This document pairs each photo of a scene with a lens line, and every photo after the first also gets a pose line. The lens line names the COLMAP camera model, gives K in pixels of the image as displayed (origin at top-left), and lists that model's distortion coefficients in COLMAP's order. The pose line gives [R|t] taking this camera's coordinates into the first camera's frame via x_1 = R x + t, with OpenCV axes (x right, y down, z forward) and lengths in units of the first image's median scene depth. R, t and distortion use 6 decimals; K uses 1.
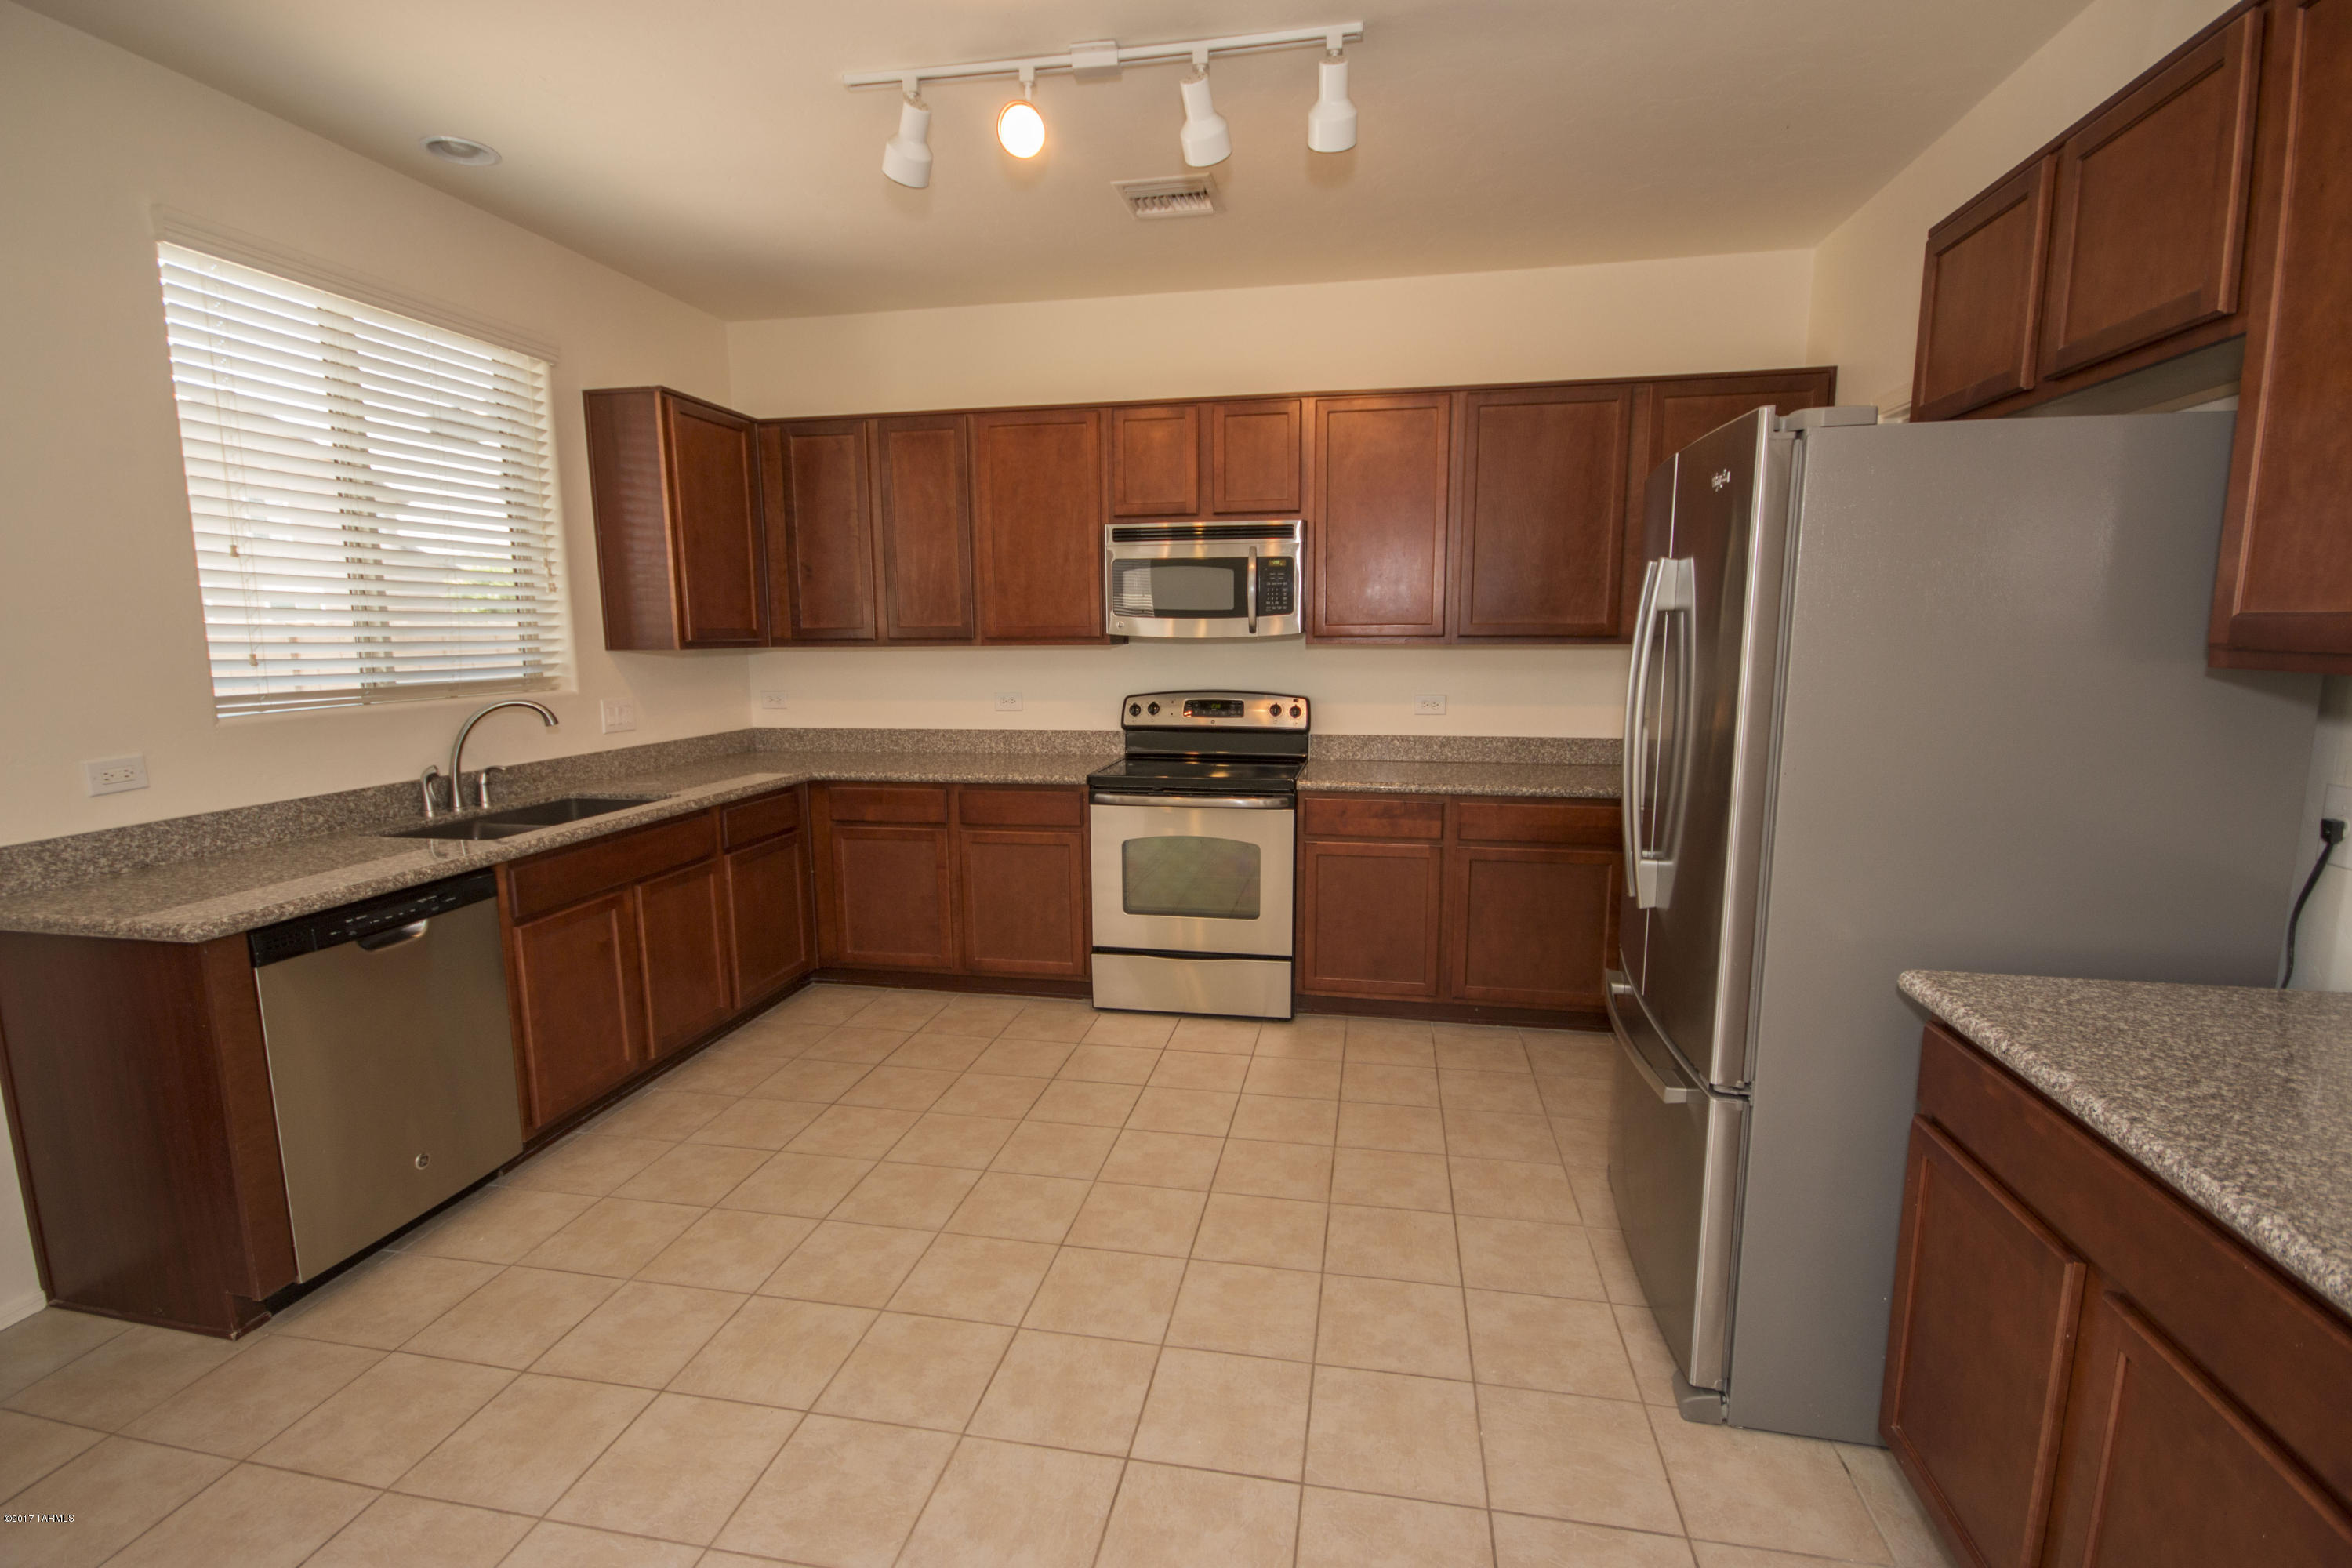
lens RADIAL K [[1076.6, 0, 1174.5], [0, 1076.6, 795.1], [0, 0, 1]] dist [-0.001476, -0.000311]
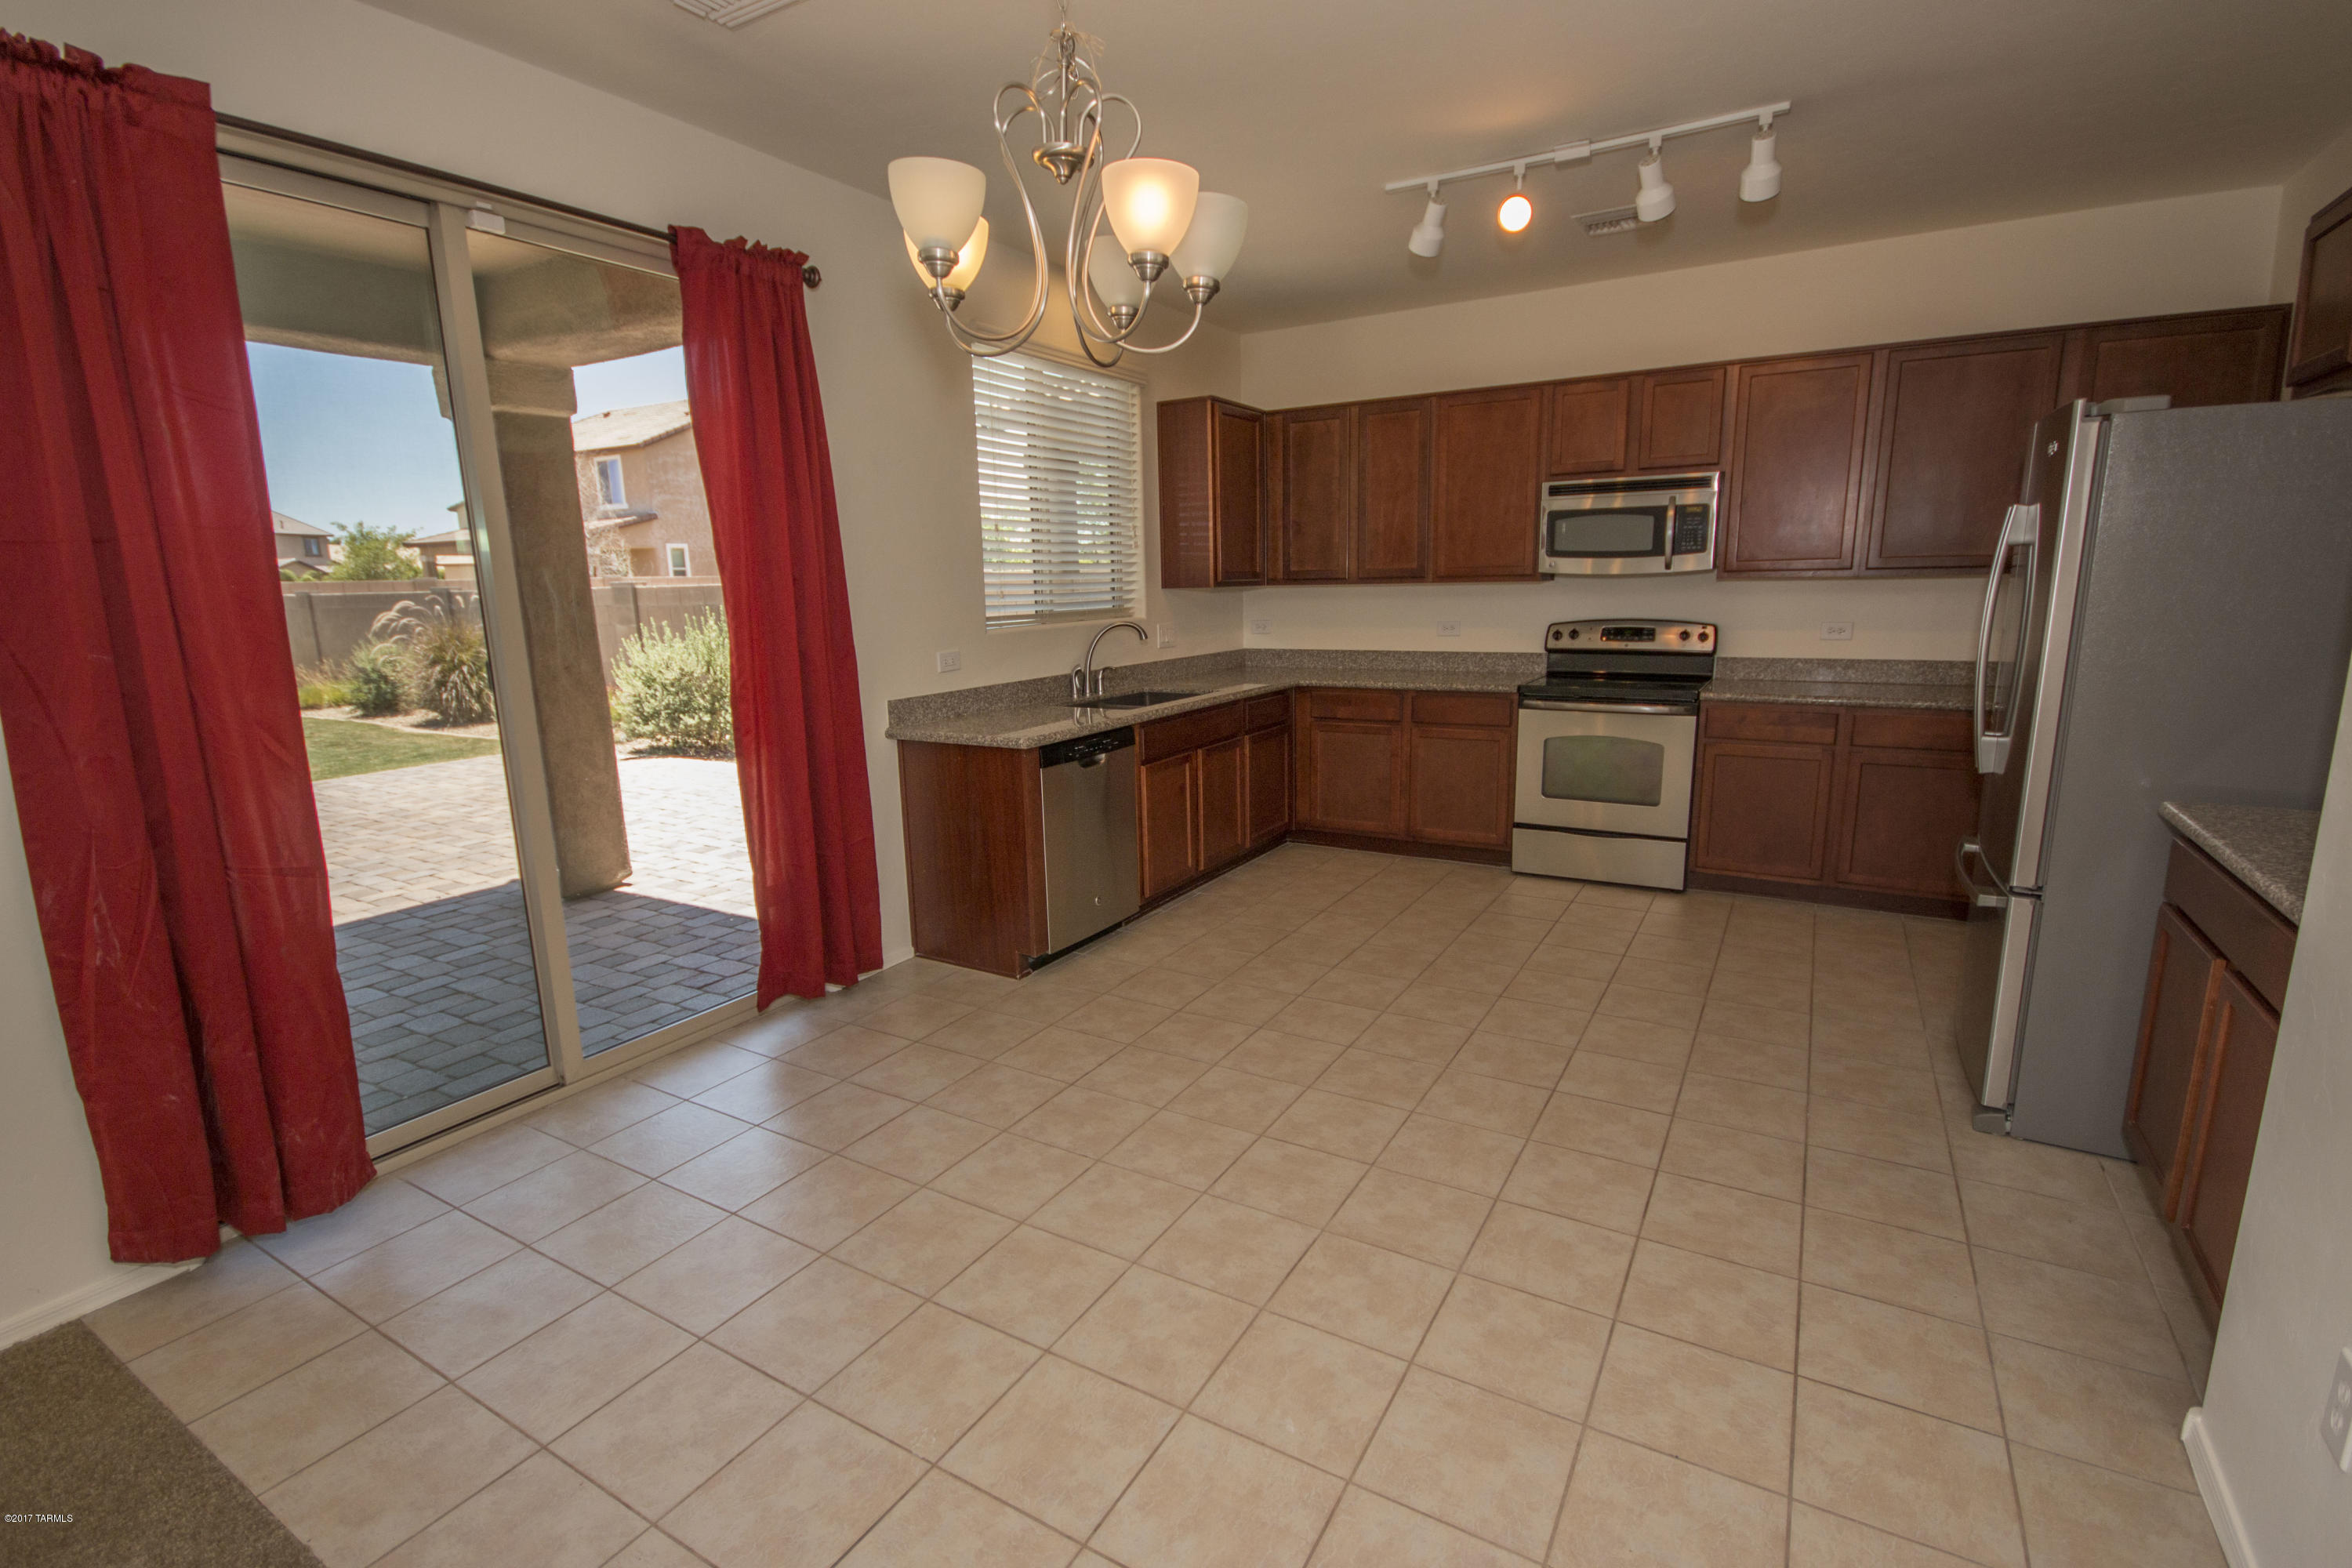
lens RADIAL K [[1072.0, 0, 1181.4], [0, 1072.0, 792.5], [0, 0, 1]] dist [0.000300, 0.000470]
pose [[0.942023, 0.053461, -0.331262, -0.029331], [-0.036882, 0.997742, 0.056138, 0.050648], [0.333515, -0.040665, 0.941867, -0.316724]]
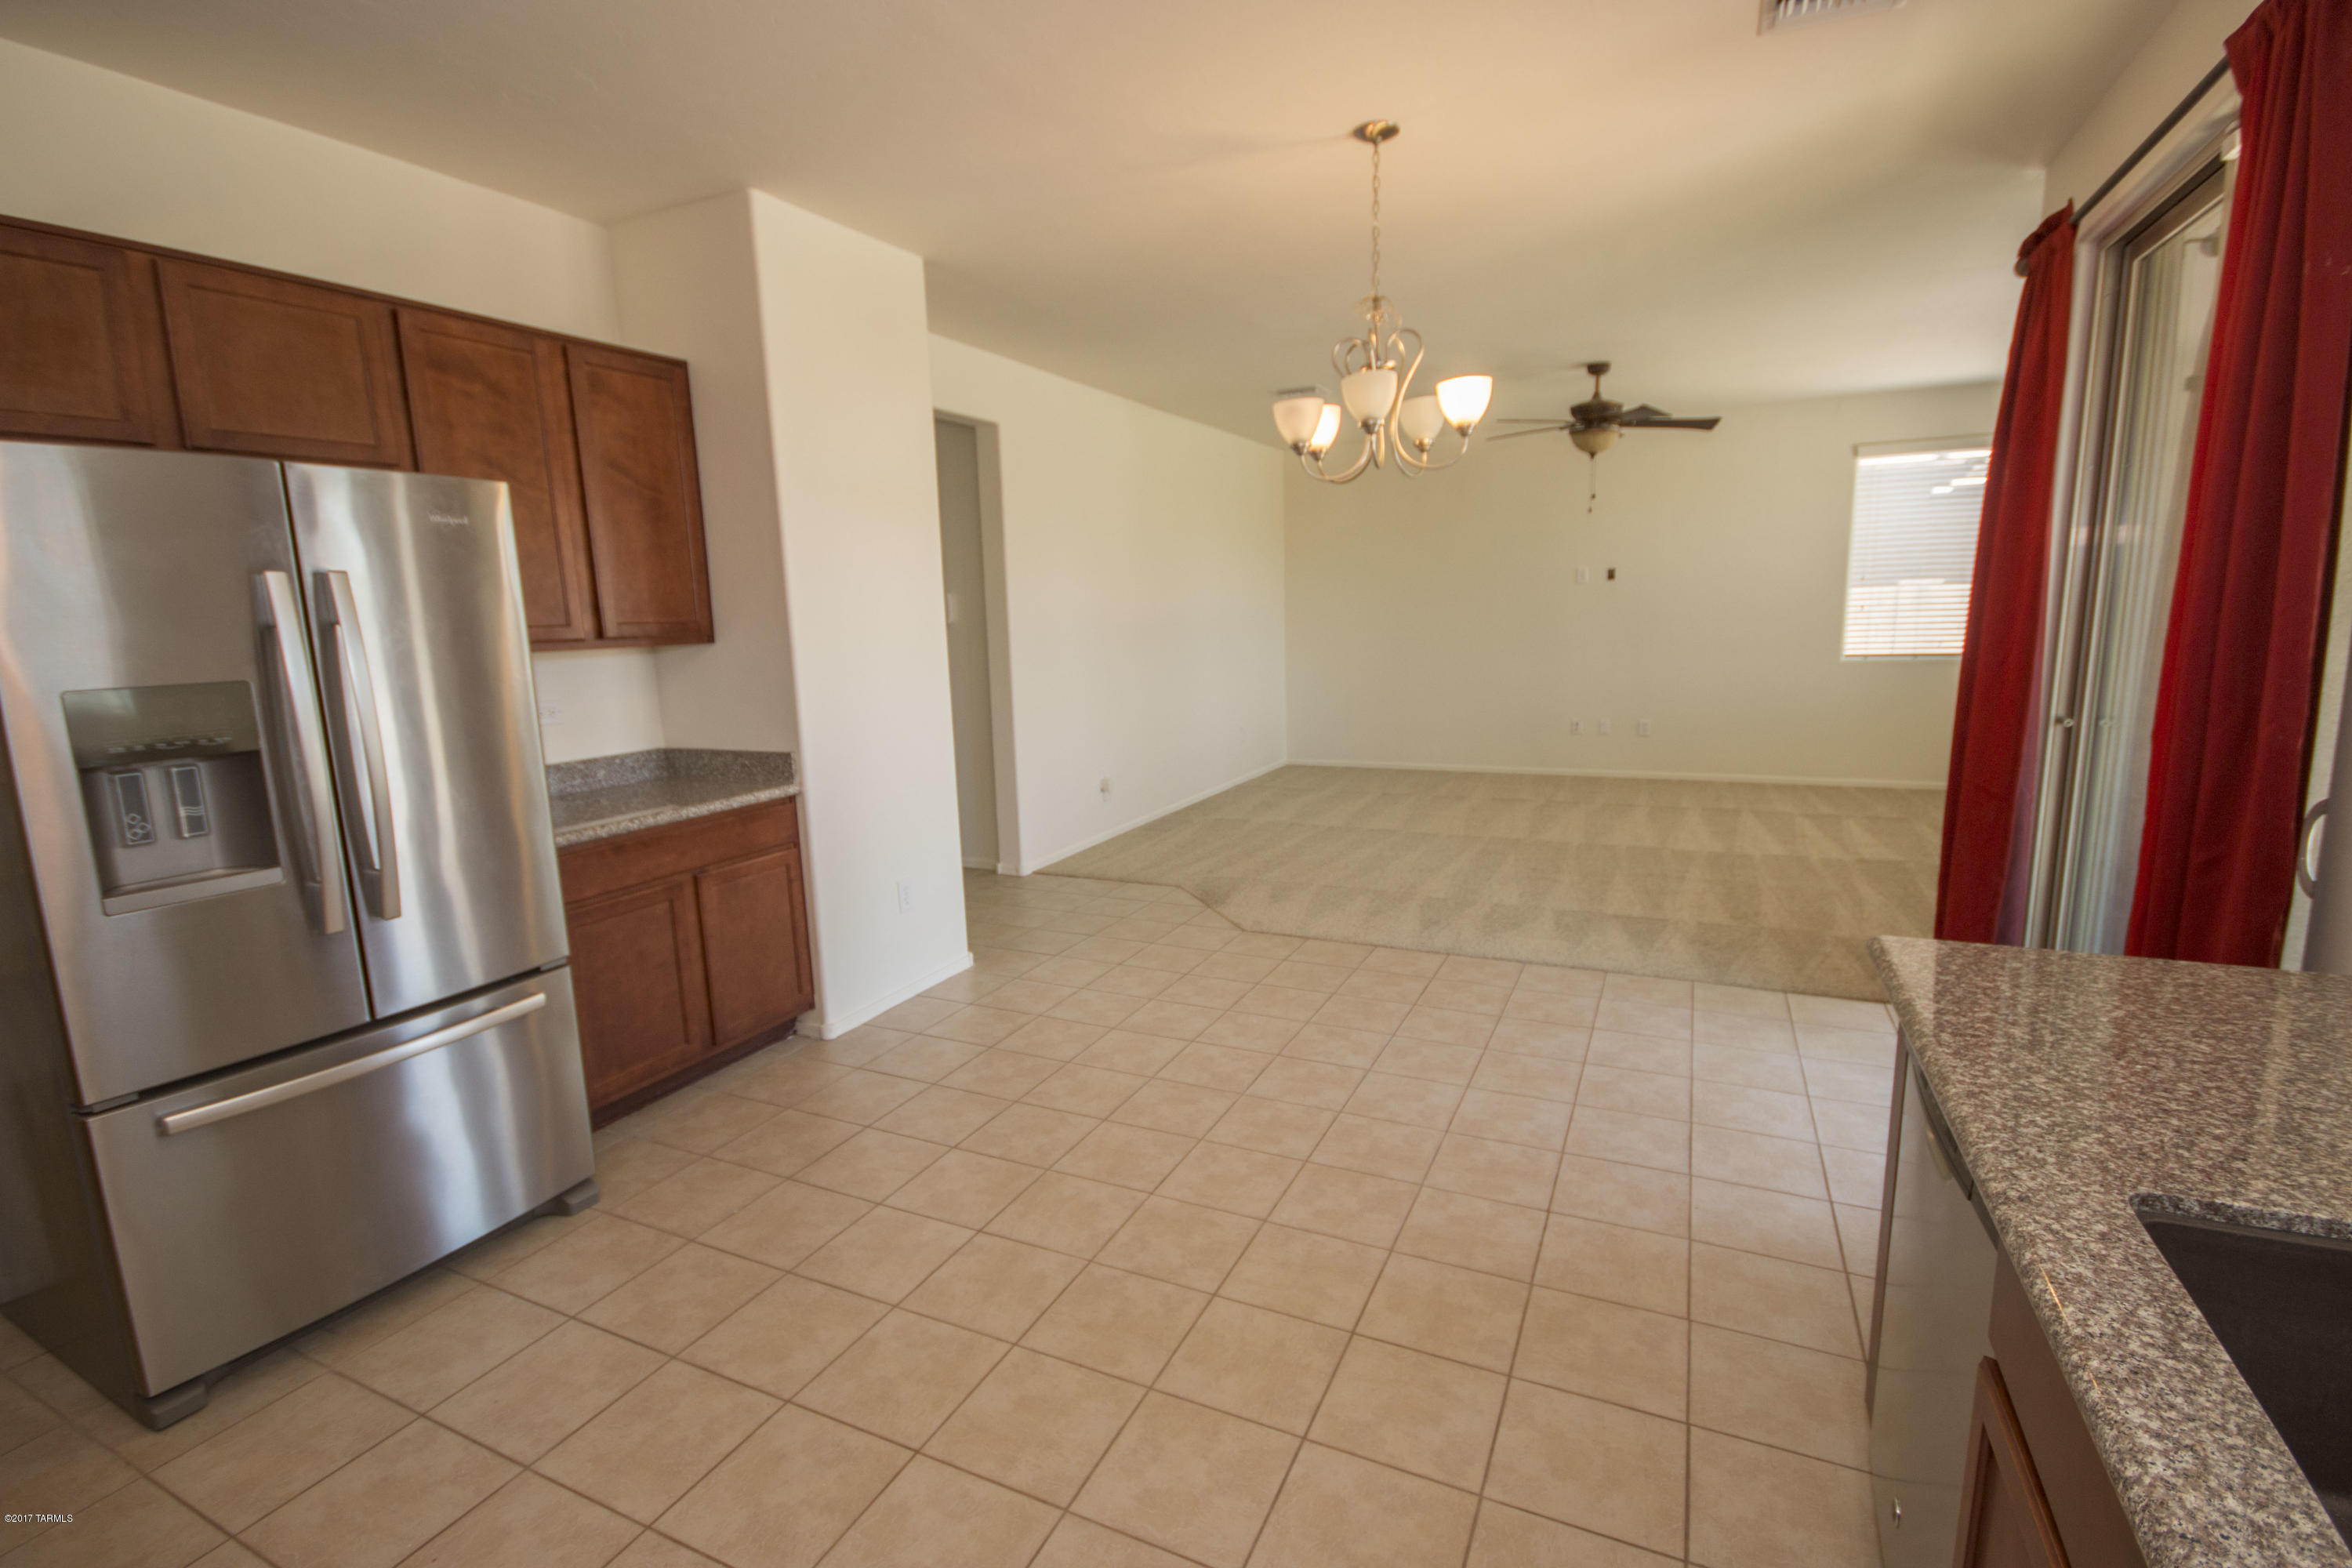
lens RADIAL K [[1076.6, 0, 1174.5], [0, 1076.6, 795.1], [0, 0, 1]] dist [-0.001476, -0.000311]
pose [[-0.967060, -0.011011, 0.254310, -0.297515], [0.073092, 0.944979, 0.318861, -0.153331], [-0.243828, 0.326946, -0.913047, 0.958273]]
